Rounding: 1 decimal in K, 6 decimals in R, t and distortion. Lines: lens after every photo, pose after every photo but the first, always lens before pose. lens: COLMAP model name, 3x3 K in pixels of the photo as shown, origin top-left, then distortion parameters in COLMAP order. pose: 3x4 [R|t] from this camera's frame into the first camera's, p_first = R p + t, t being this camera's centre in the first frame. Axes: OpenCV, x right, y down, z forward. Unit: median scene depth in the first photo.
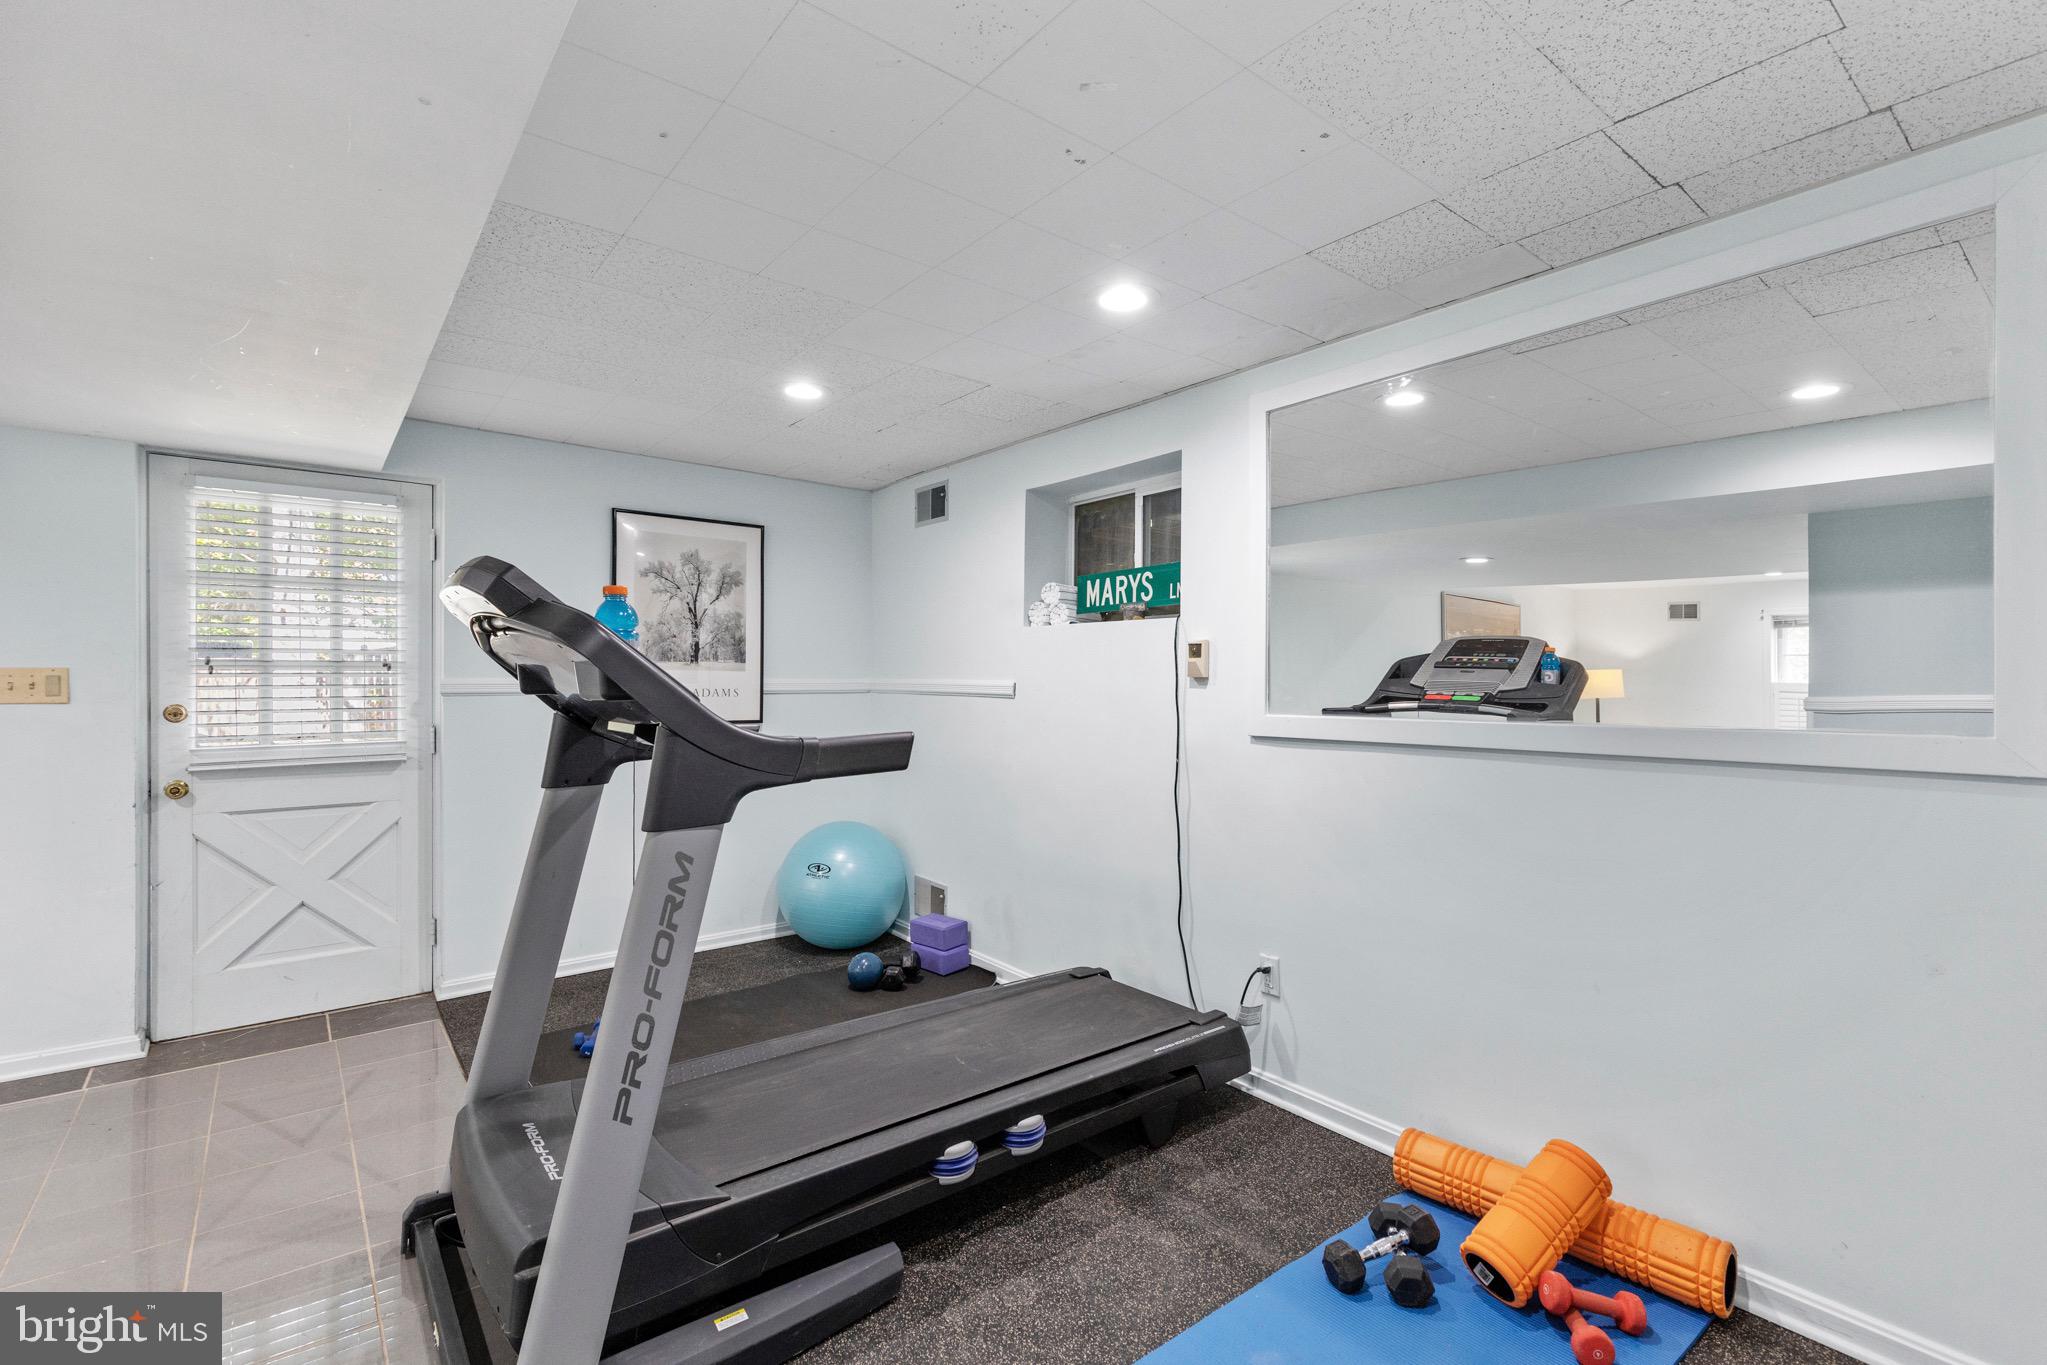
lens RADIAL K [[923.5, 0, 1028.6], [0, 923.5, 684.5], [0, 0, 1]] dist [0.011212, -0.001093]
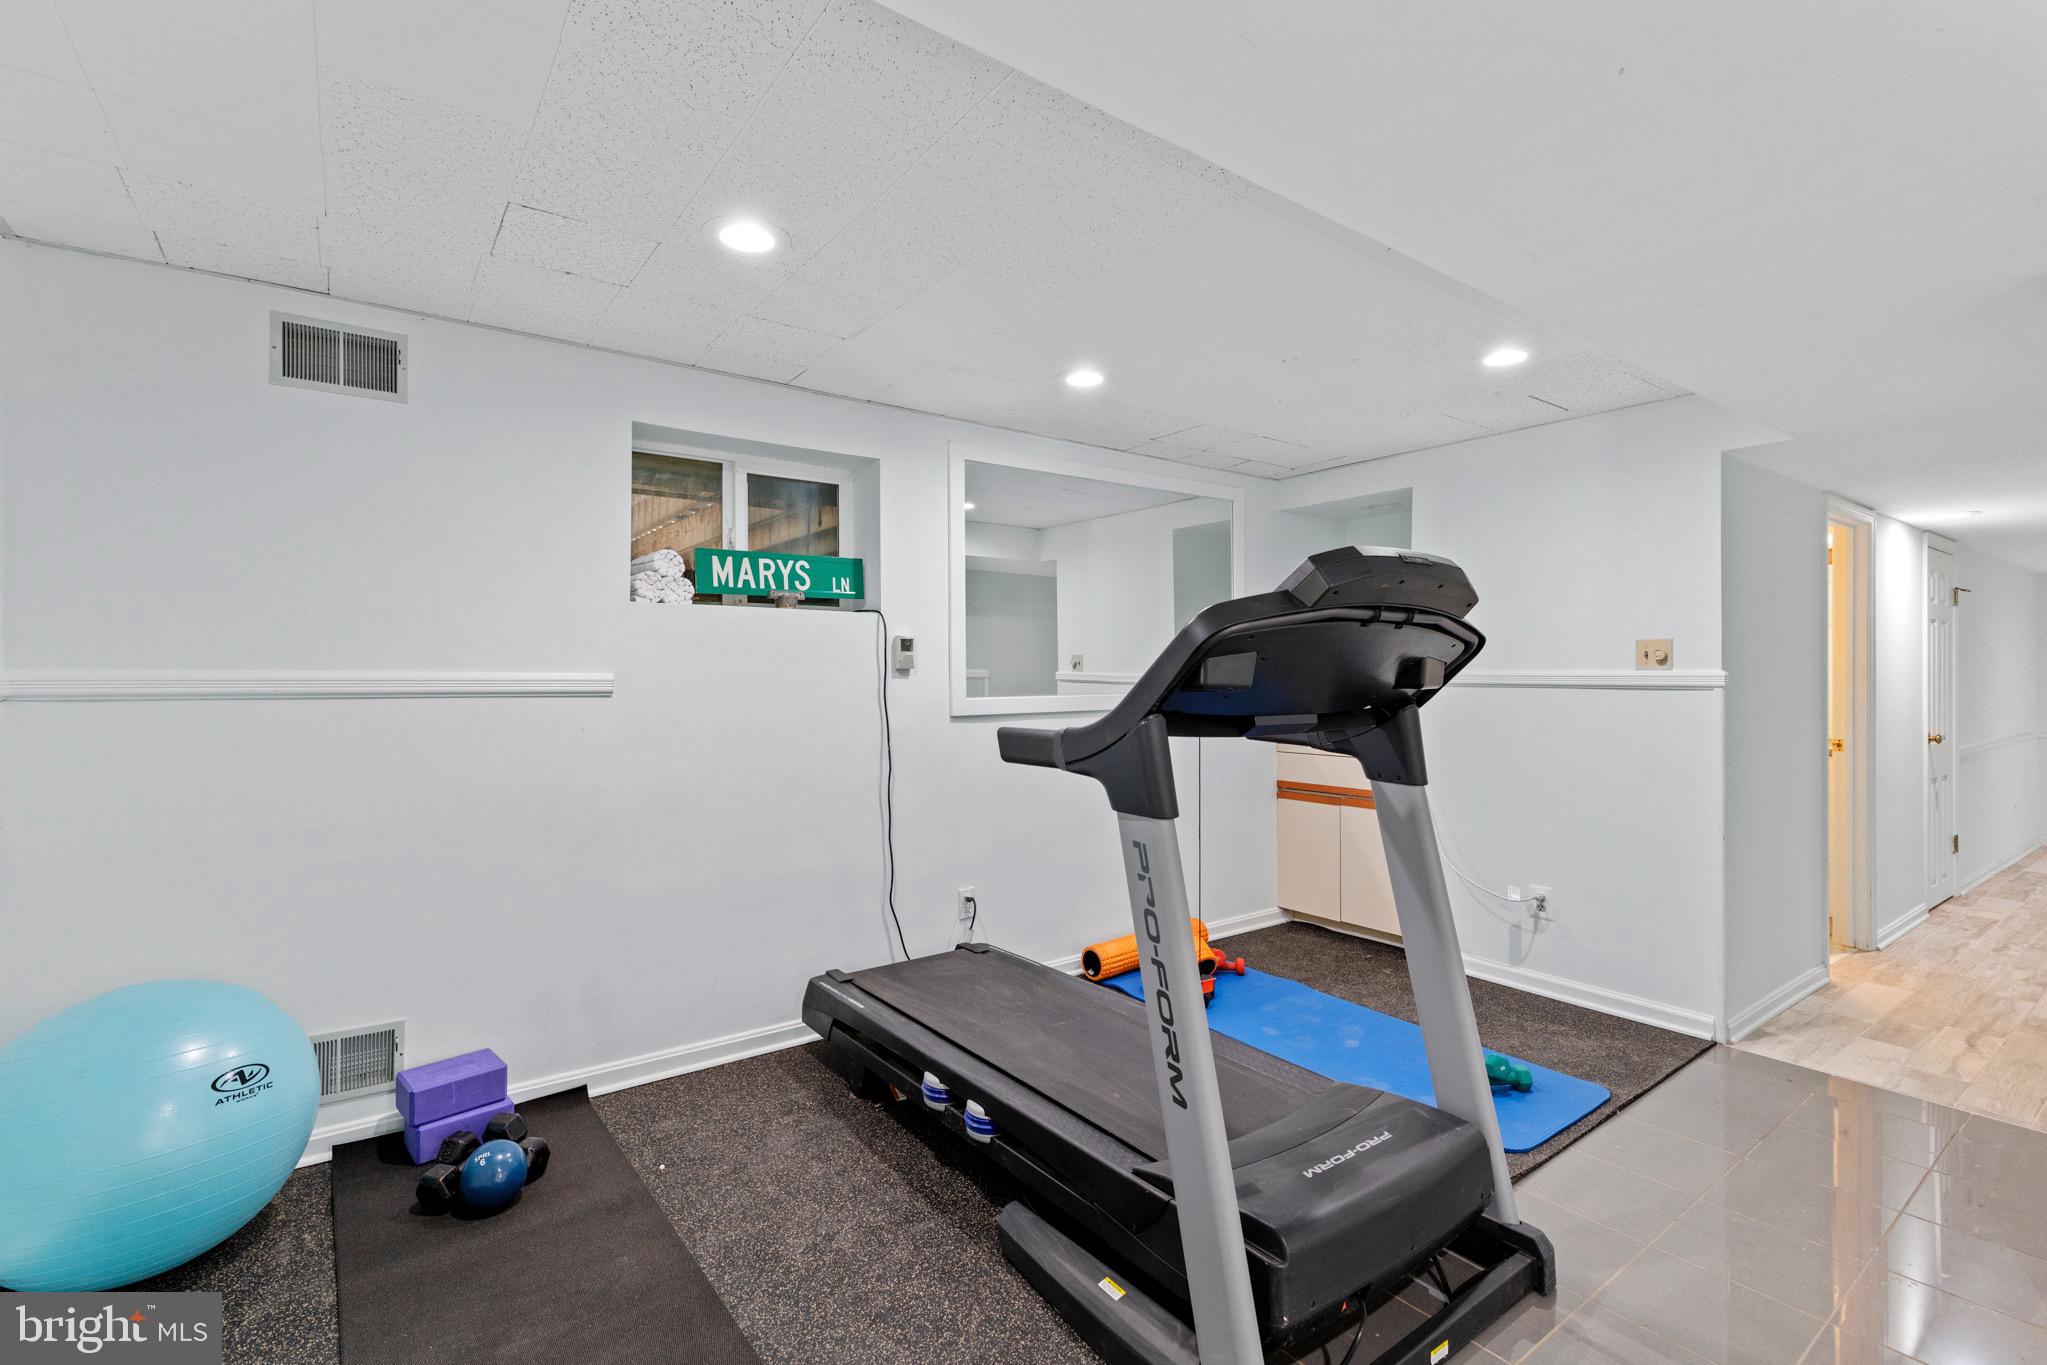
lens RADIAL K [[923.5, 0, 1026.8], [0, 923.5, 675.0], [0, 0, 1]] dist [0.011212, -0.001093]
pose [[0.028764, -0.003532, 0.999580, -0.832725], [0.007349, 0.999967, 0.003322, -0.002208], [-0.999559, 0.007250, 0.028789, 0.724281]]
